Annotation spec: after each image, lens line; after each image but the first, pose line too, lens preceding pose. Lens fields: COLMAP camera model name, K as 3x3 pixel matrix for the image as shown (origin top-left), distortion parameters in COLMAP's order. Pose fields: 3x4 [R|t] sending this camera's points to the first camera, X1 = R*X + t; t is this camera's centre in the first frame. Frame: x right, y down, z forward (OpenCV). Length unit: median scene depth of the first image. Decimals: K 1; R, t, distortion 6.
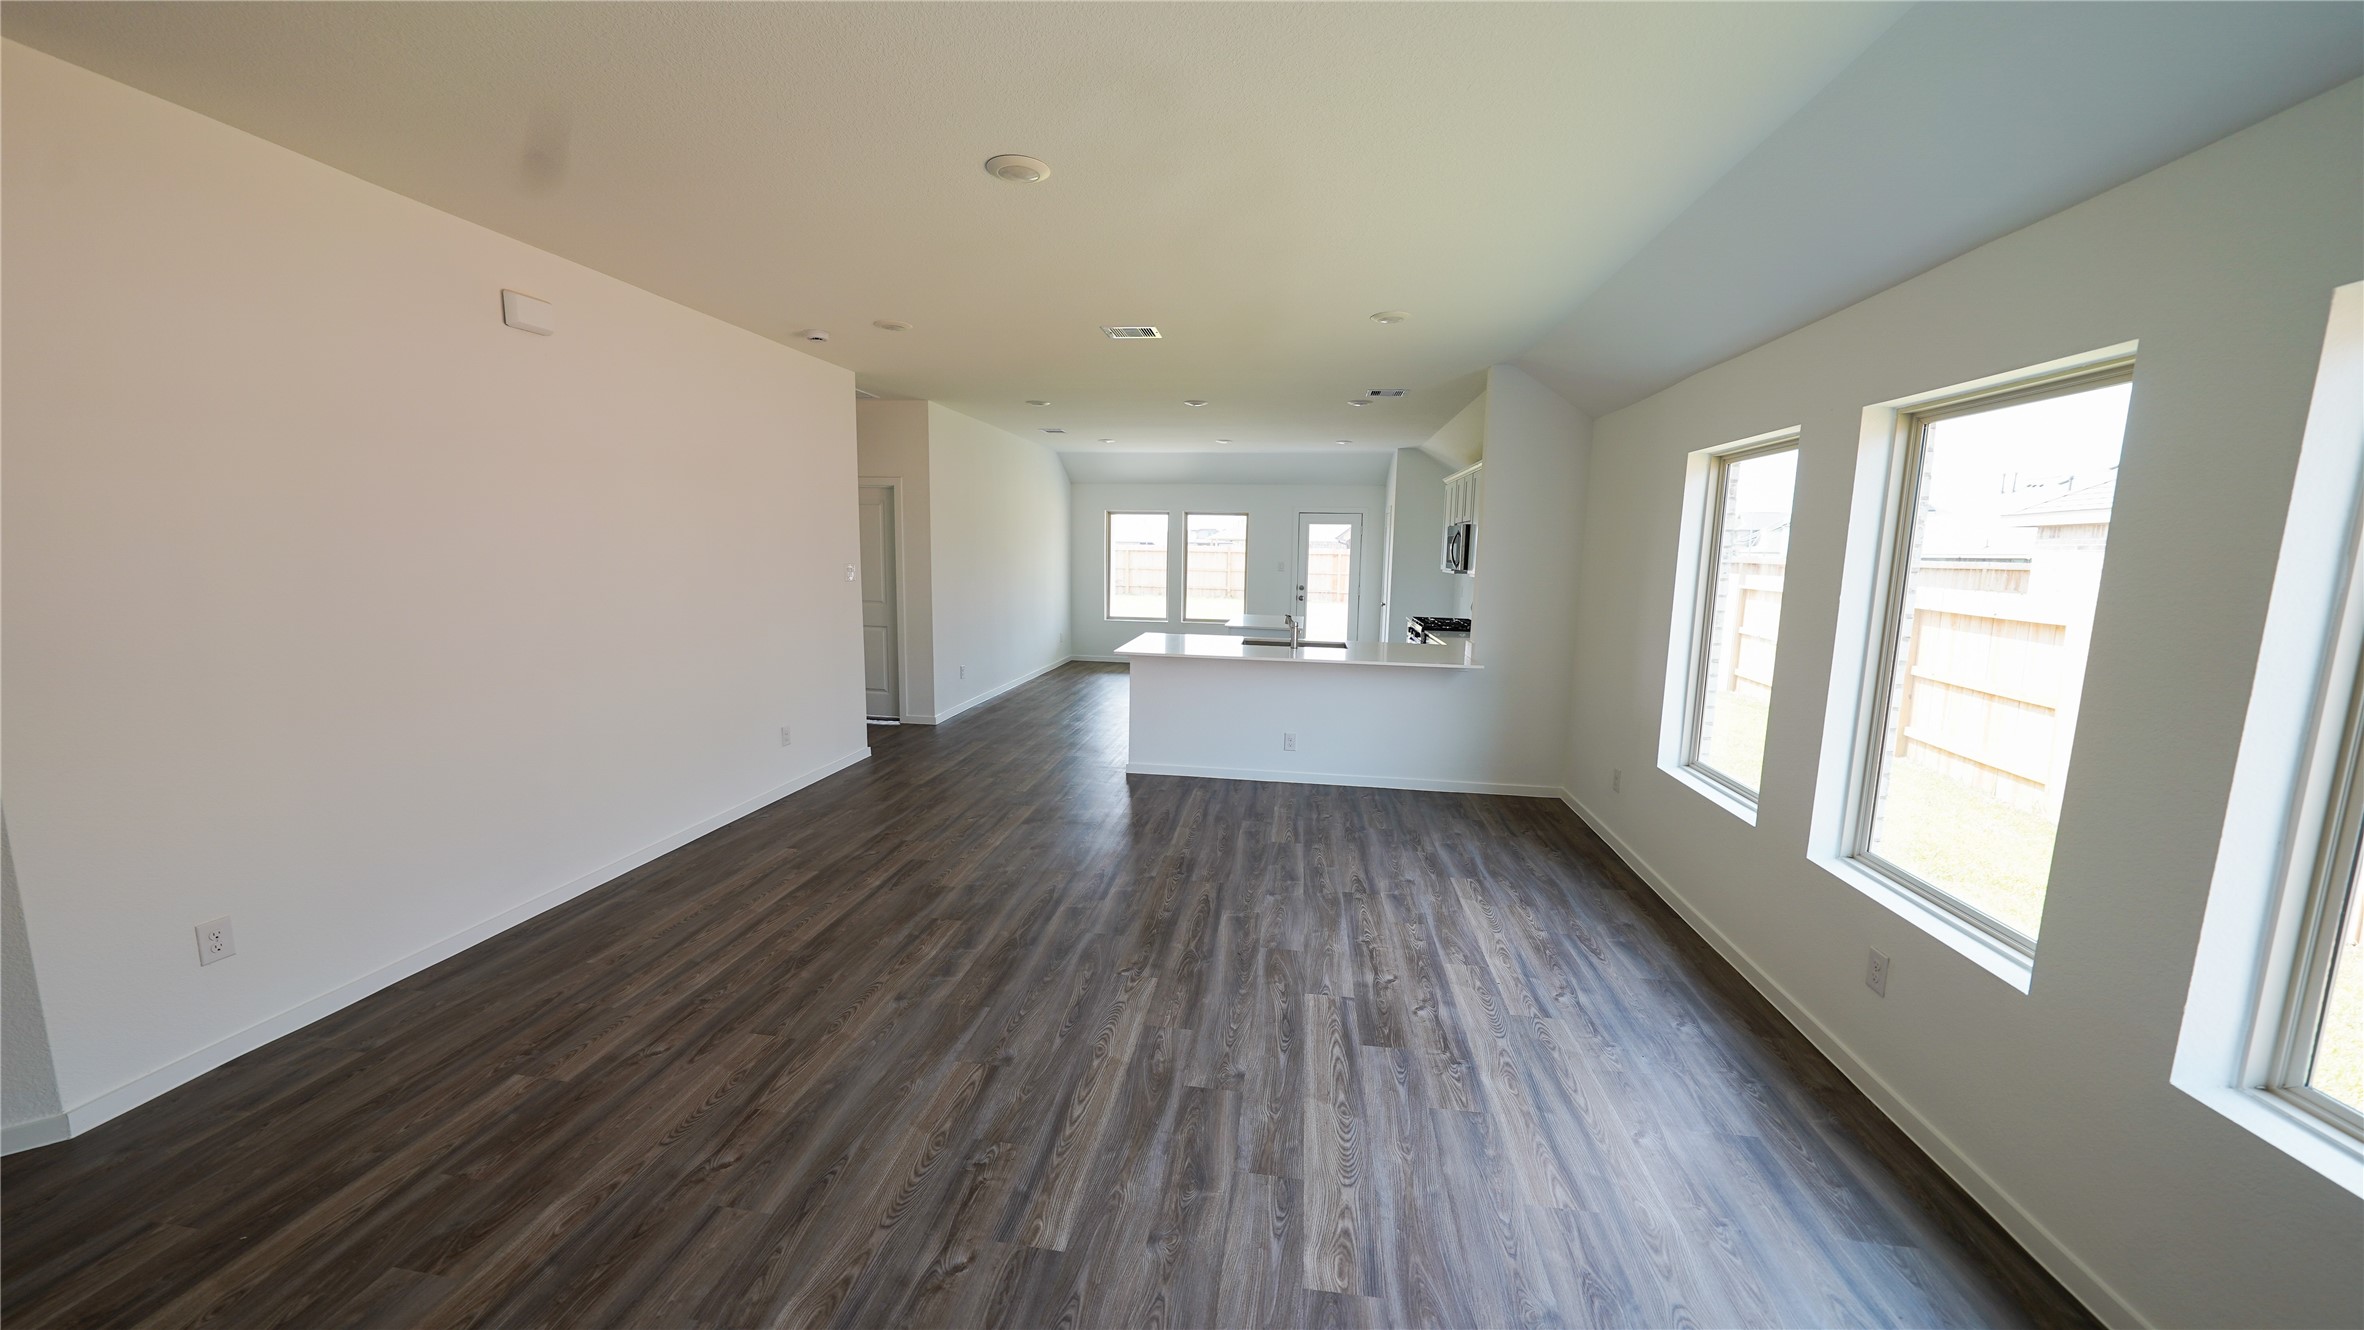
lens RADIAL K [[820.5, 0, 1183.2], [0, 820.5, 662.6], [0, 0, 1]] dist [-0.030886, 0.007088]
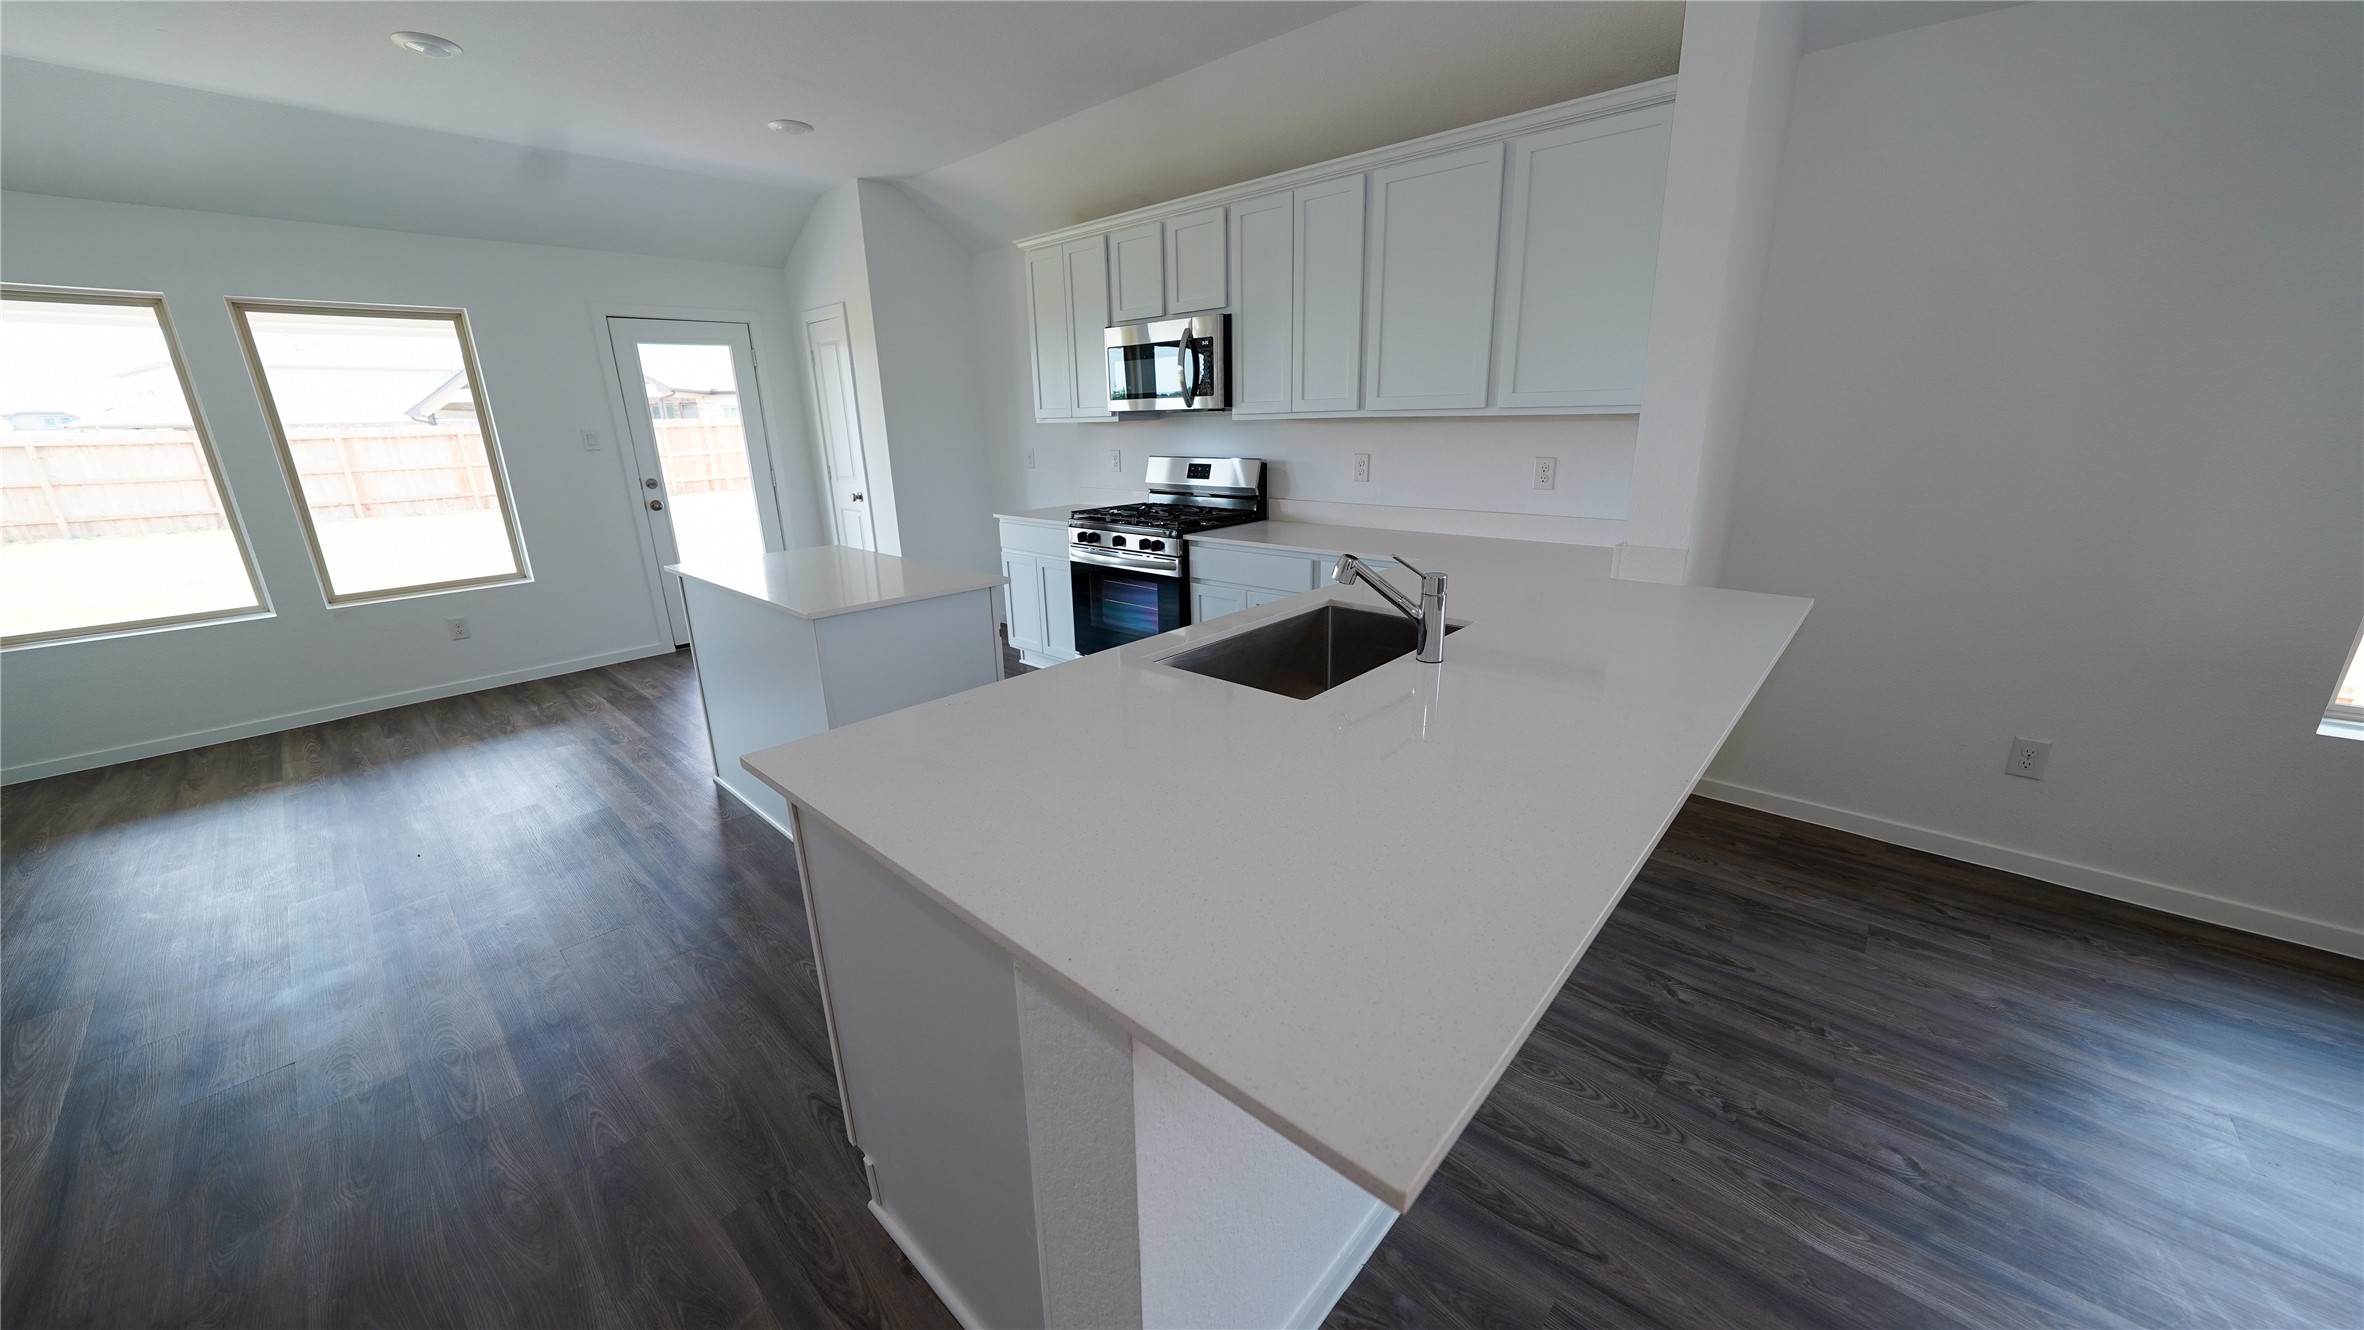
lens RADIAL K [[820.5, 0, 1183.2], [0, 820.5, 662.6], [0, 0, 1]] dist [-0.030886, 0.007088]
pose [[0.557900, -0.272210, 0.783996, -0.081770], [0.148084, 0.962169, 0.228696, -0.053774], [-0.816590, -0.011492, 0.577104, 0.482796]]
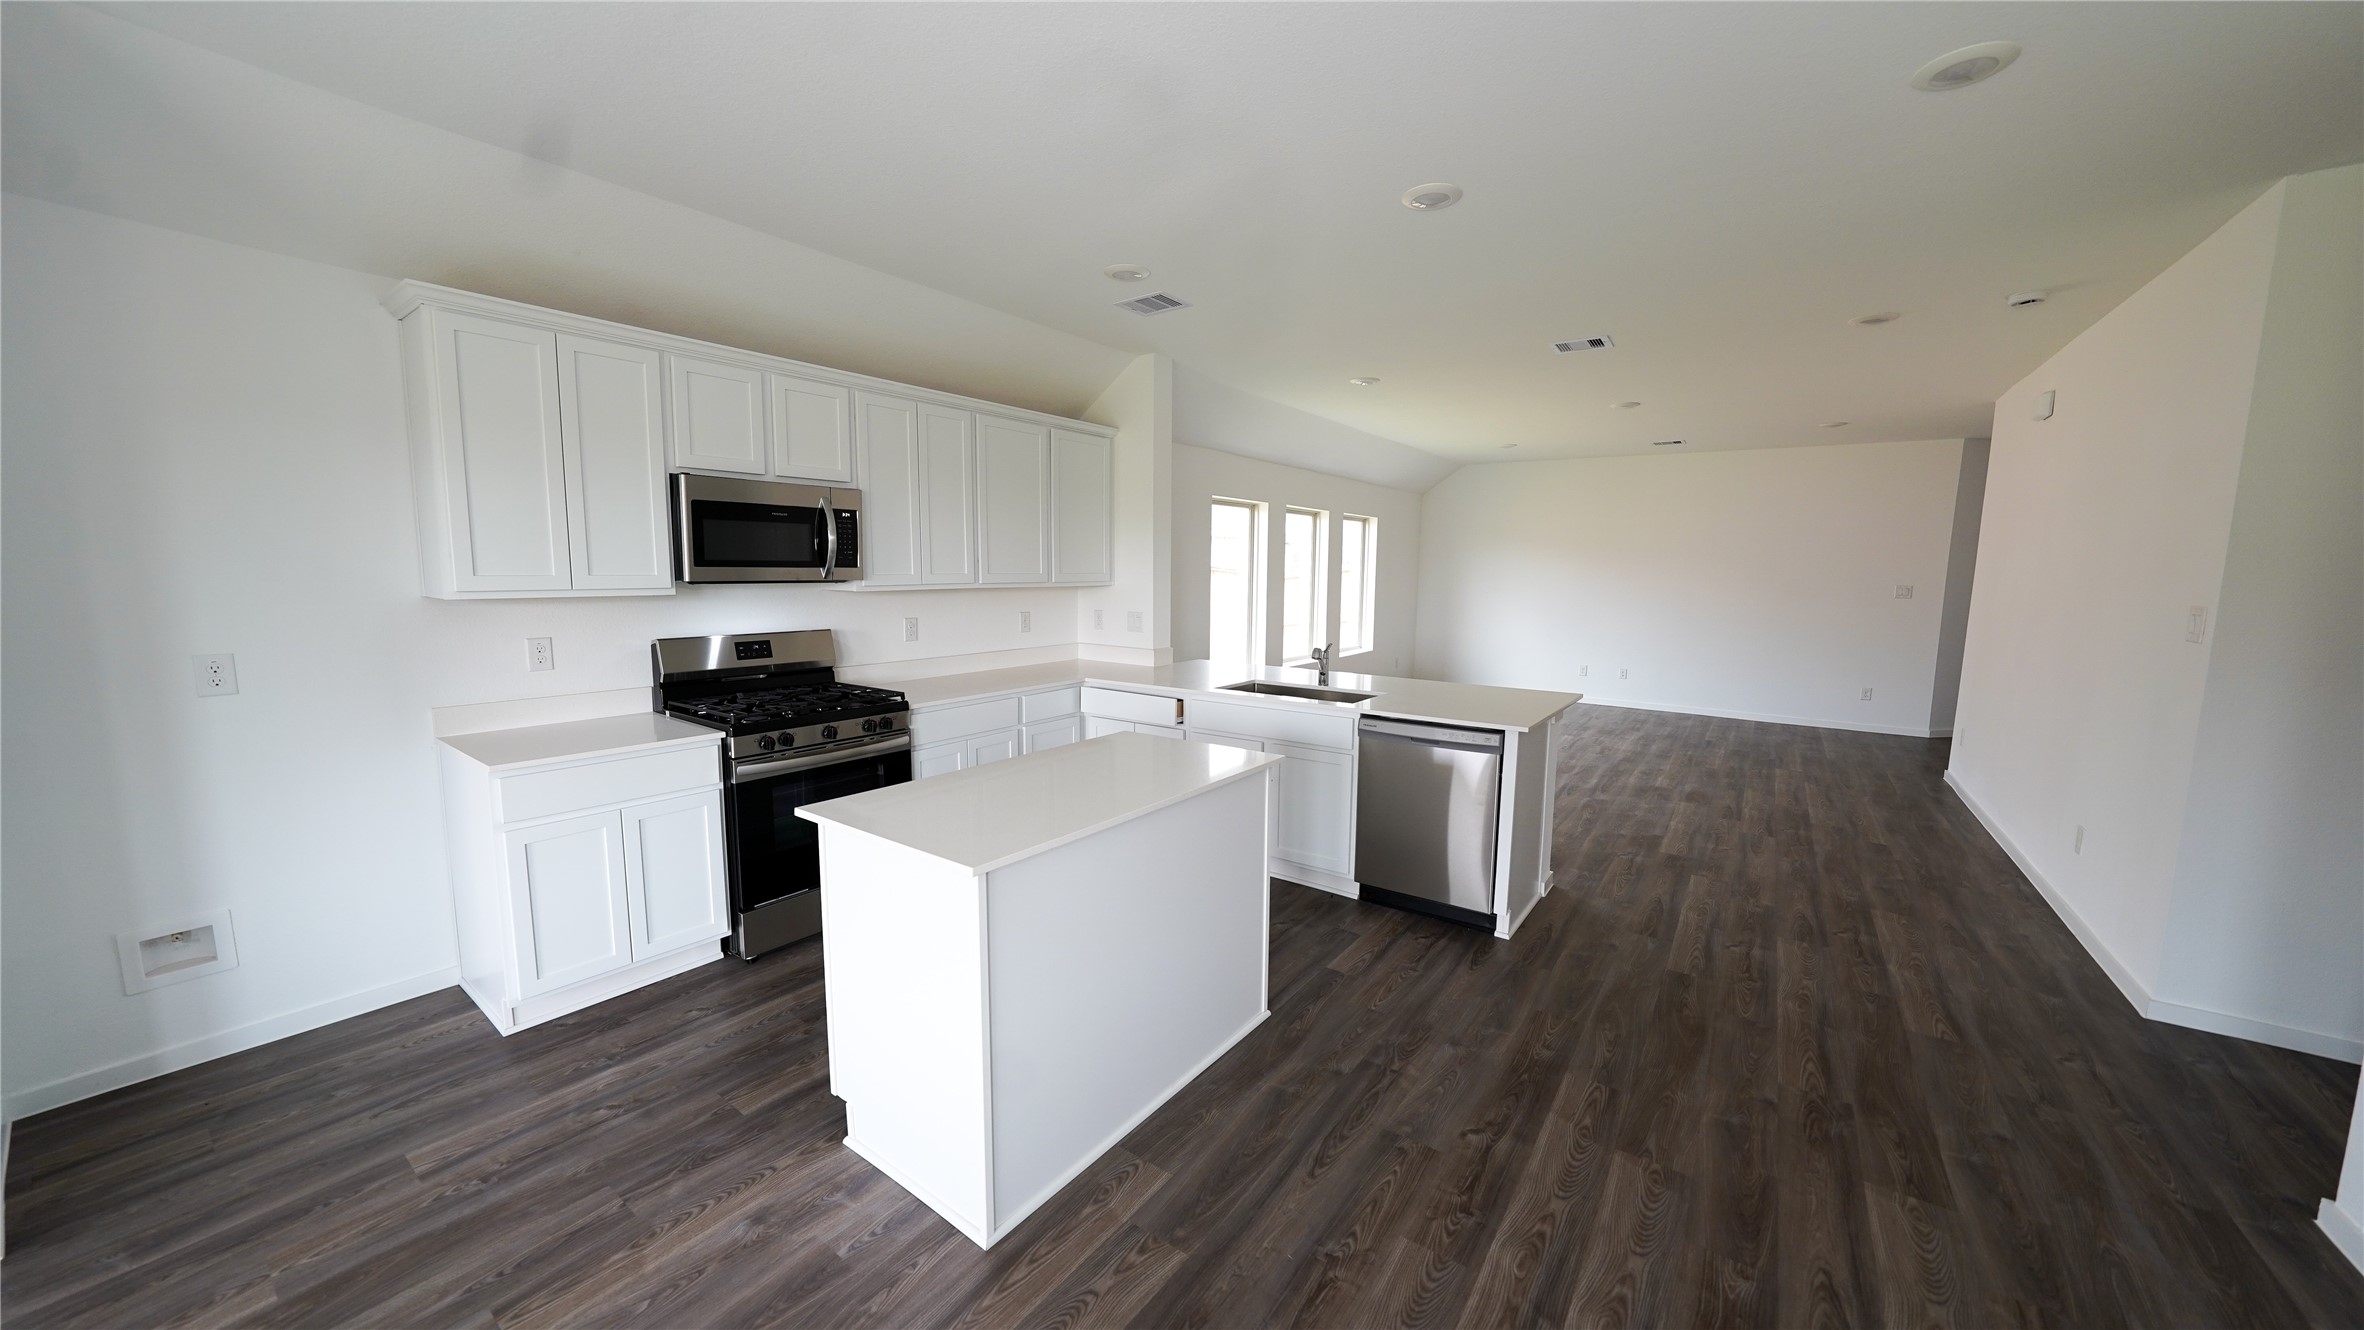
lens RADIAL K [[820.5, 0, 1183.2], [0, 820.5, 662.6], [0, 0, 1]] dist [-0.030886, 0.007088]
pose [[-0.885652, -0.087459, 0.456039, -0.050185], [0.032171, 0.968186, 0.248157, -0.122989], [-0.463234, 0.234452, -0.854662, 0.908903]]
